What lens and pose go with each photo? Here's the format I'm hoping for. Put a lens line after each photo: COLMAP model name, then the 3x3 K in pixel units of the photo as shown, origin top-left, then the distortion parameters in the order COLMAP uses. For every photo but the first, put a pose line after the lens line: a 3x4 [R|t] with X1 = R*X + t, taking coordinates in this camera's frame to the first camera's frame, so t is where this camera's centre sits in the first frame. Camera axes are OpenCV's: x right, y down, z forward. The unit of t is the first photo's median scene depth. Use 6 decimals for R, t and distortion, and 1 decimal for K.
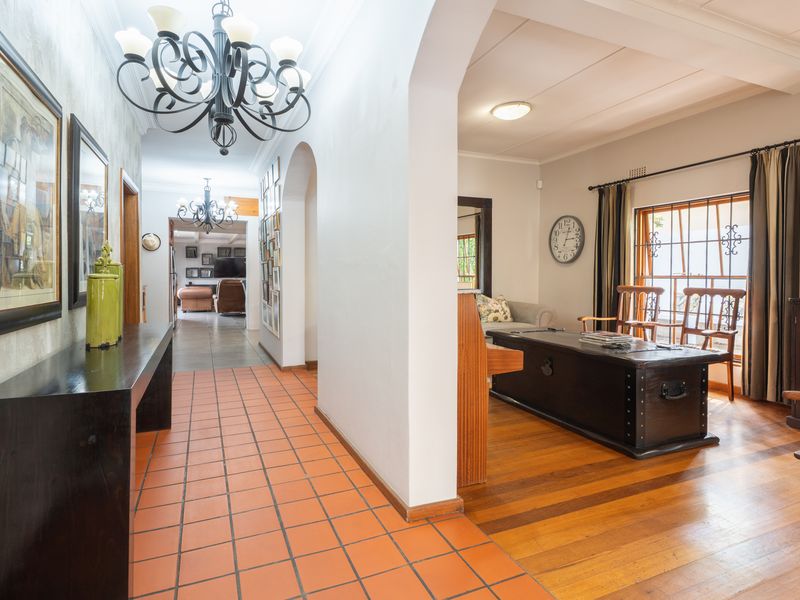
lens RADIAL K [[404.8, 0, 354.2], [0, 404.8, 281.7], [0, 0, 1]] dist [0.010726, -0.002428]
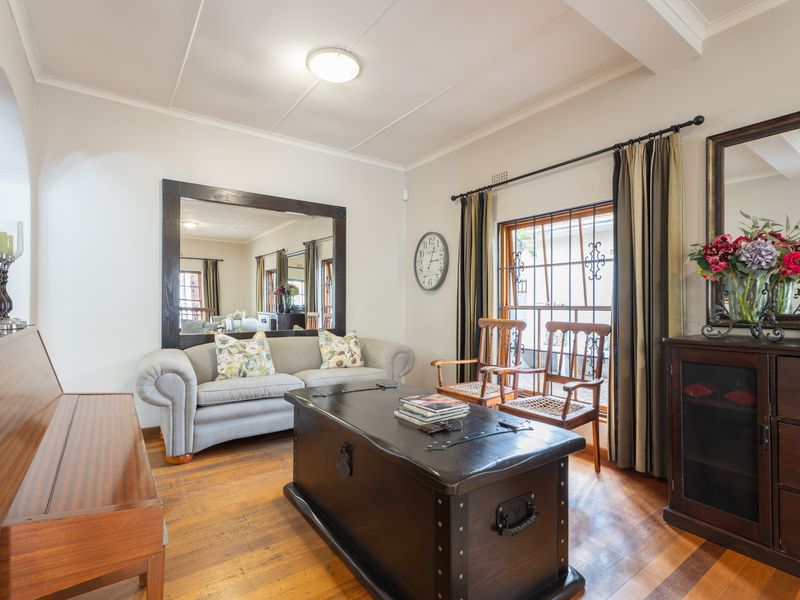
lens RADIAL K [[404.8, 0, 401.0], [0, 404.8, 302.1], [0, 0, 1]] dist [0.010726, -0.002428]
pose [[0.953910, 0.003026, 0.300076, 0.294503], [0.003298, 0.999783, -0.020566, -0.007247], [-0.300073, 0.020608, 0.953694, 0.324491]]
